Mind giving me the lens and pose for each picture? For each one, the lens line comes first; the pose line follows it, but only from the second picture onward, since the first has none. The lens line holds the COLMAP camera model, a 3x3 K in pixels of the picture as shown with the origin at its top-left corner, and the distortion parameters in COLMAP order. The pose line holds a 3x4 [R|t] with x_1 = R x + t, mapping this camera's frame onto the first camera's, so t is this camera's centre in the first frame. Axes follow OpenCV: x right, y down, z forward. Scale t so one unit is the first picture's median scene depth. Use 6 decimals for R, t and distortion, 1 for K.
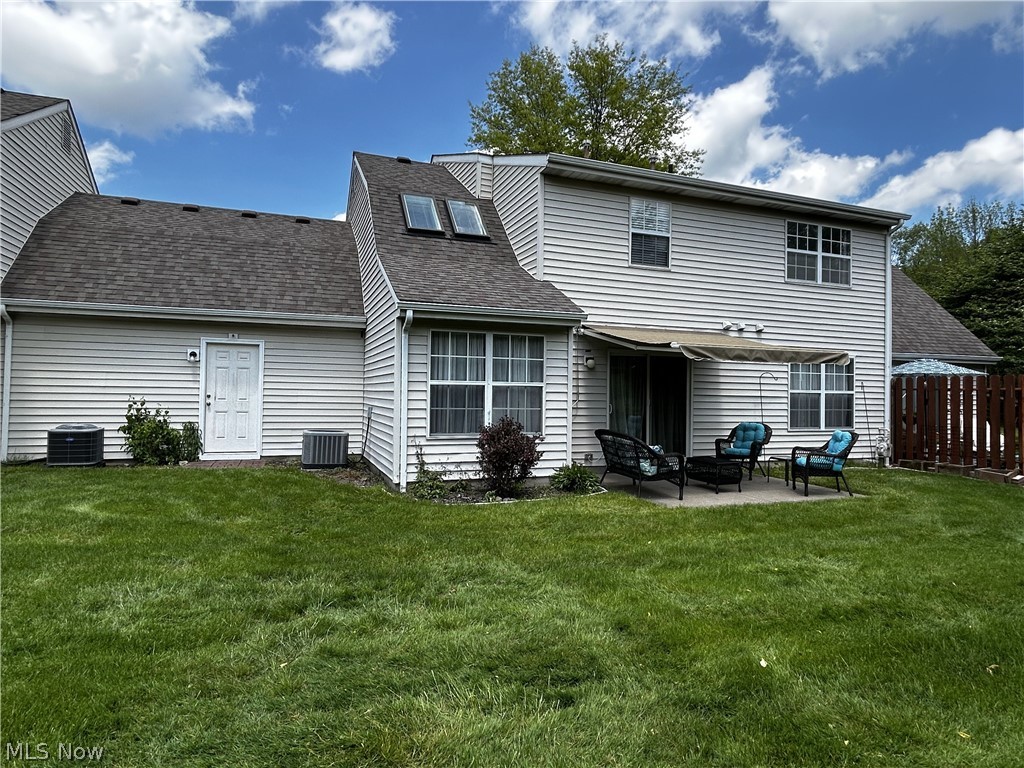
lens RADIAL K [[598.4, 0, 512.0], [0, 598.4, 384.0], [0, 0, 1]] dist [-0.000981, -0.000488]
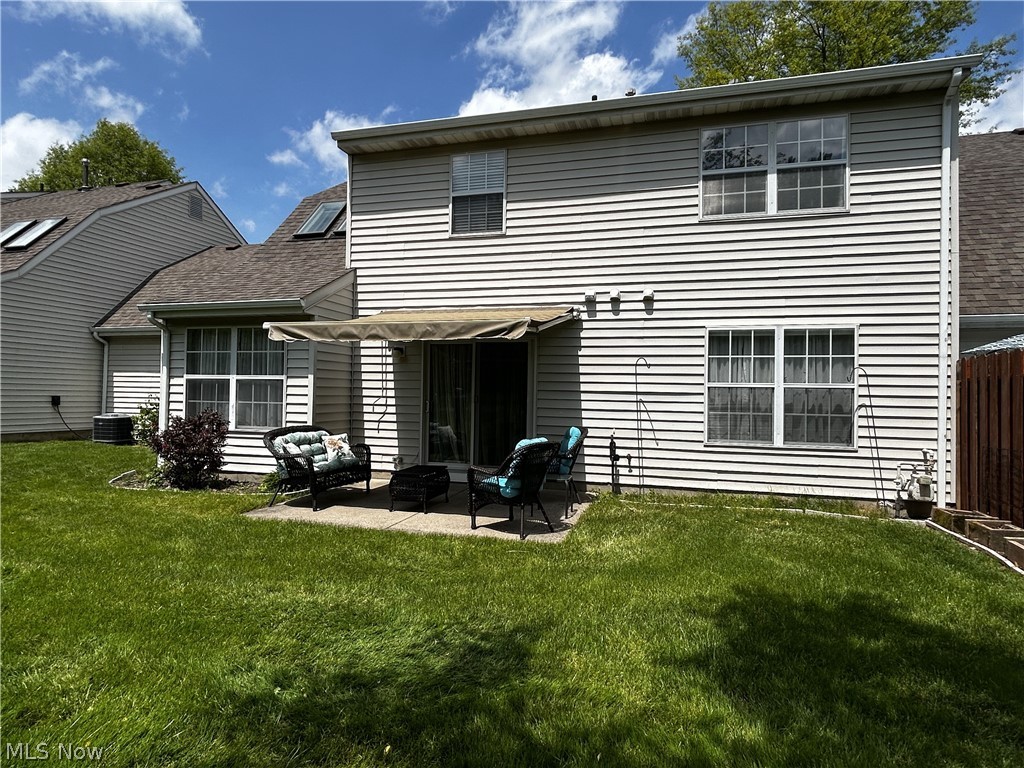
lens RADIAL K [[588.2, 0, 512.0], [0, 588.2, 384.0], [0, 0, 1]] dist [-0.000087, -0.001410]
pose [[0.803929, -0.010068, -0.594640, 0.737044], [0.005448, 0.999939, -0.009565, 0.017885], [0.594700, 0.004450, 0.803935, 0.375974]]
